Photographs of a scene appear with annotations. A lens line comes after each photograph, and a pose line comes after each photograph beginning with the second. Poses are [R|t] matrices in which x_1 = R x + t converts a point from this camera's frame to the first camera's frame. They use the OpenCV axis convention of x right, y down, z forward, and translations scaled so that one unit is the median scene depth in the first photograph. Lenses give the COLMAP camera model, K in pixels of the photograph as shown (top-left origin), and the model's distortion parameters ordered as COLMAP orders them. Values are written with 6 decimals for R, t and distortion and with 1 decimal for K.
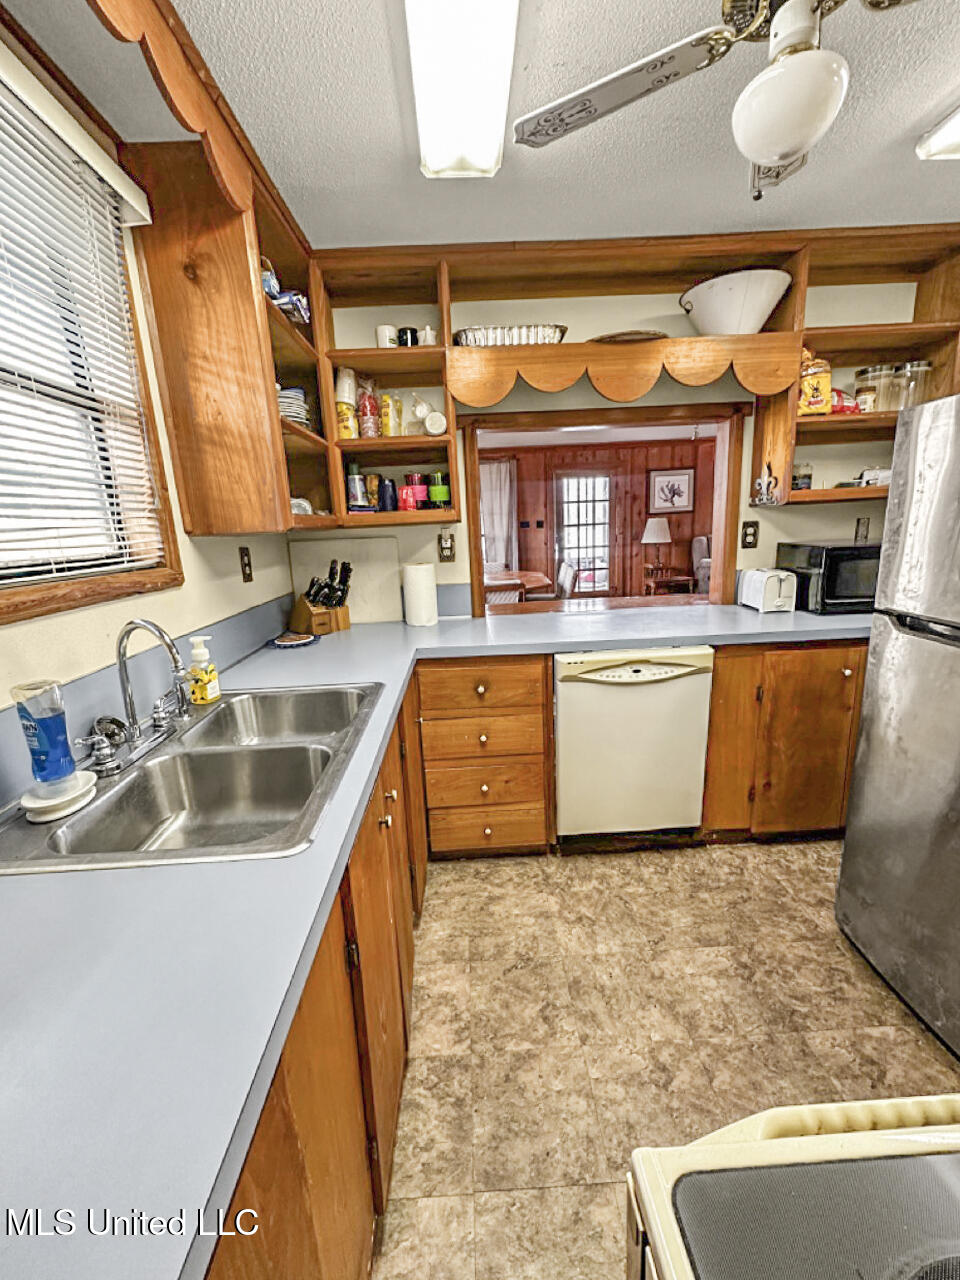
lens RADIAL K [[518.6, 0, 480.4], [0, 518.6, 638.8], [0, 0, 1]] dist [0.001866, 0.001003]
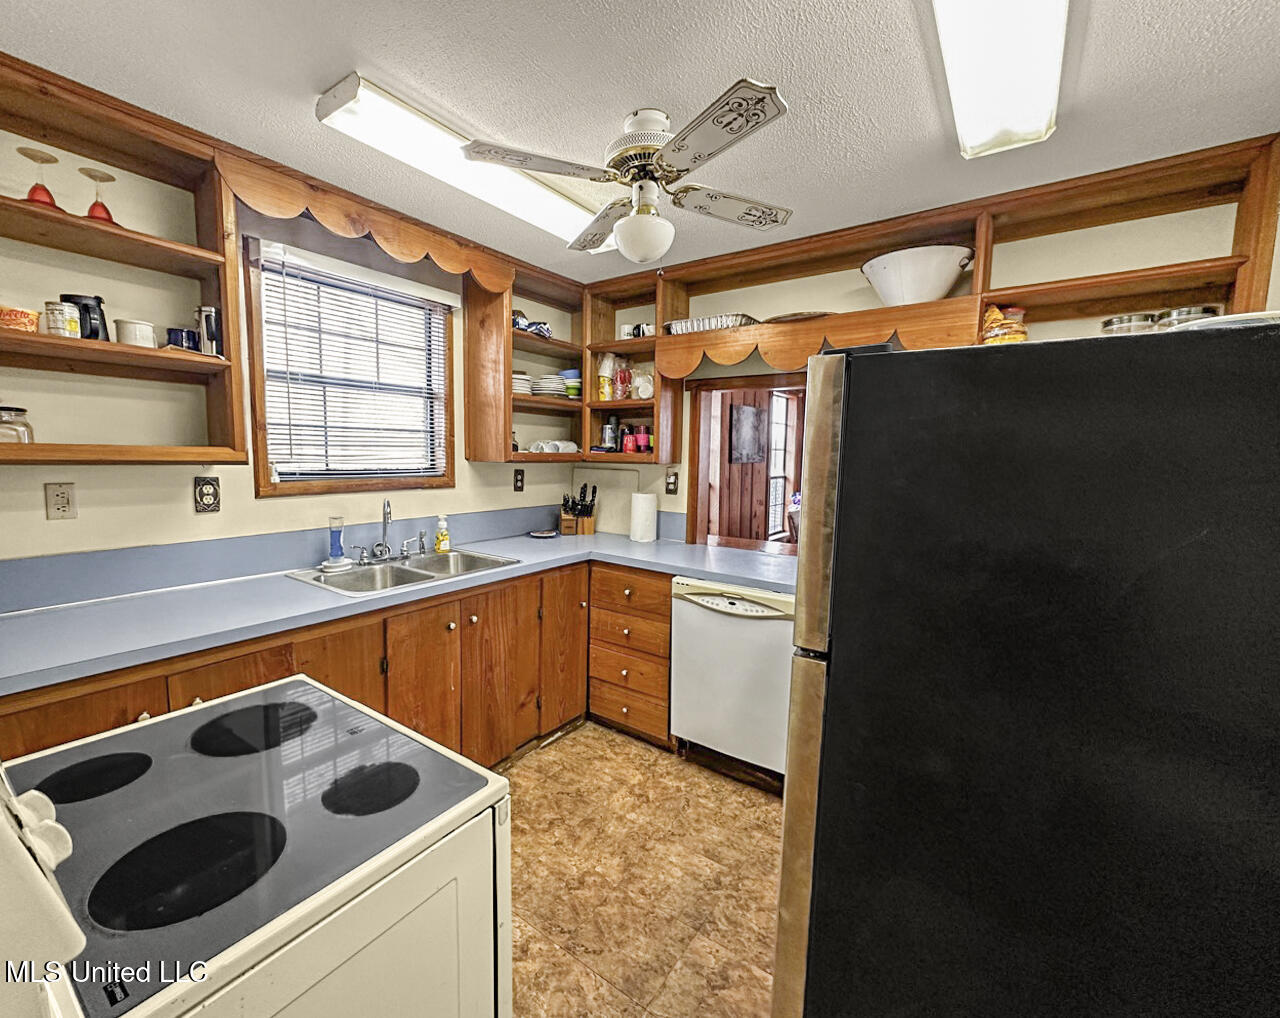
lens RADIAL K [[577.7, 0, 635.7], [0, 577.7, 509.3], [0, 0, 1]] dist [0.000572, -0.000036]
pose [[0.782561, 0.122633, -0.610377, 0.834989], [-0.189735, 0.980747, -0.046213, -0.040252], [0.592958, 0.151974, 0.790762, -0.148718]]
